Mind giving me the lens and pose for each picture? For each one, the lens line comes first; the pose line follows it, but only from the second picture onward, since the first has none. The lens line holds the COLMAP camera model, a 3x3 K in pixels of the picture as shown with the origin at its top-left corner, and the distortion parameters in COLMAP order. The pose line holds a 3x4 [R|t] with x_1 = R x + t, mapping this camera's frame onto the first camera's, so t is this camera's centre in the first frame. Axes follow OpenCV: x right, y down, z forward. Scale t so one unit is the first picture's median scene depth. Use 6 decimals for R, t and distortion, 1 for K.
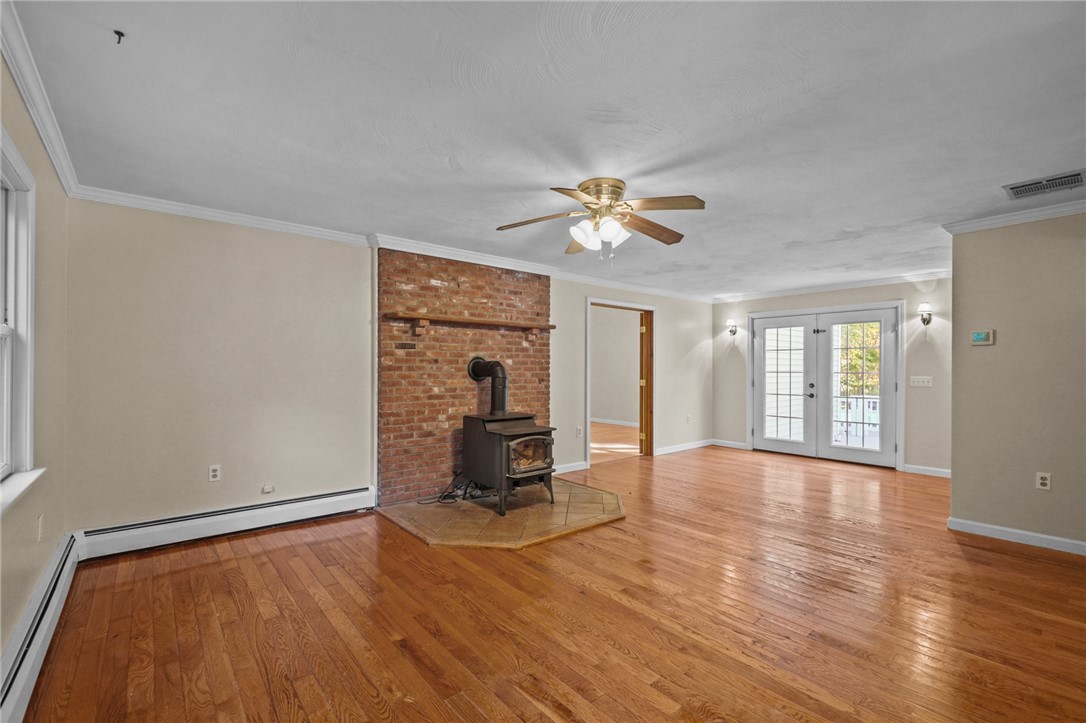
lens RADIAL K [[475.6, 0, 542.9], [0, 475.6, 366.1], [0, 0, 1]] dist [-0.004525, -0.001114]
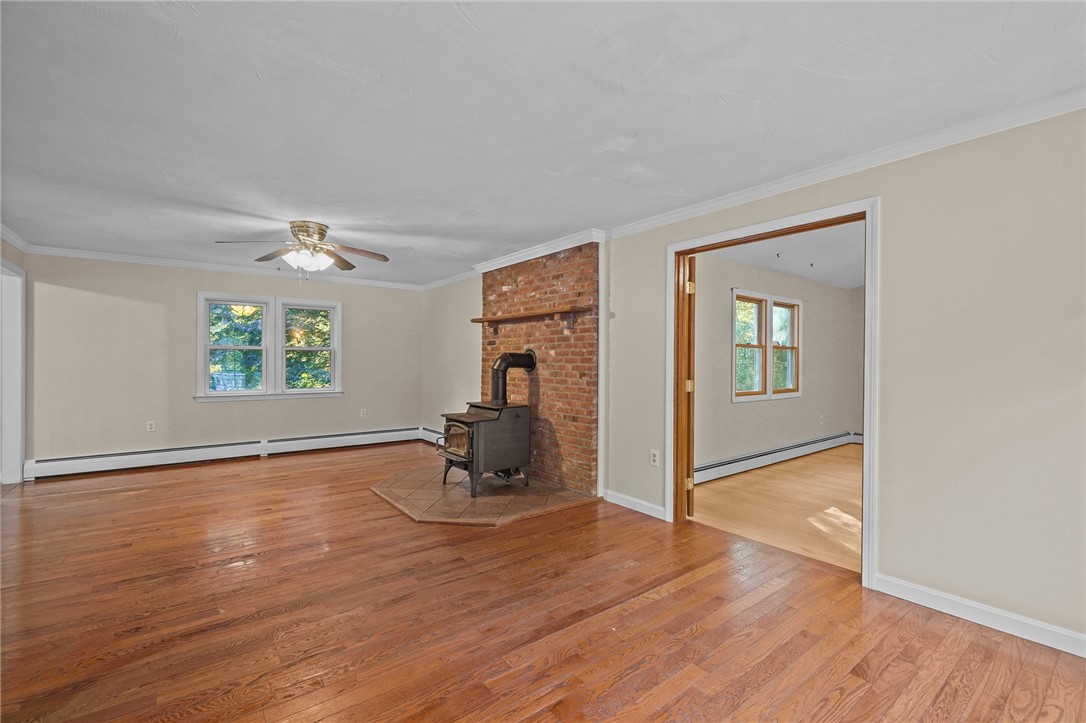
lens RADIAL K [[475.6, 0, 542.9], [0, 475.6, 361.7], [0, 0, 1]] dist [-0.004525, -0.001114]
pose [[-0.039780, -0.003041, -0.999204, 0.887892], [-0.000438, 0.999995, -0.003026, 0.011320], [0.999208, 0.000318, -0.039781, 1.053288]]
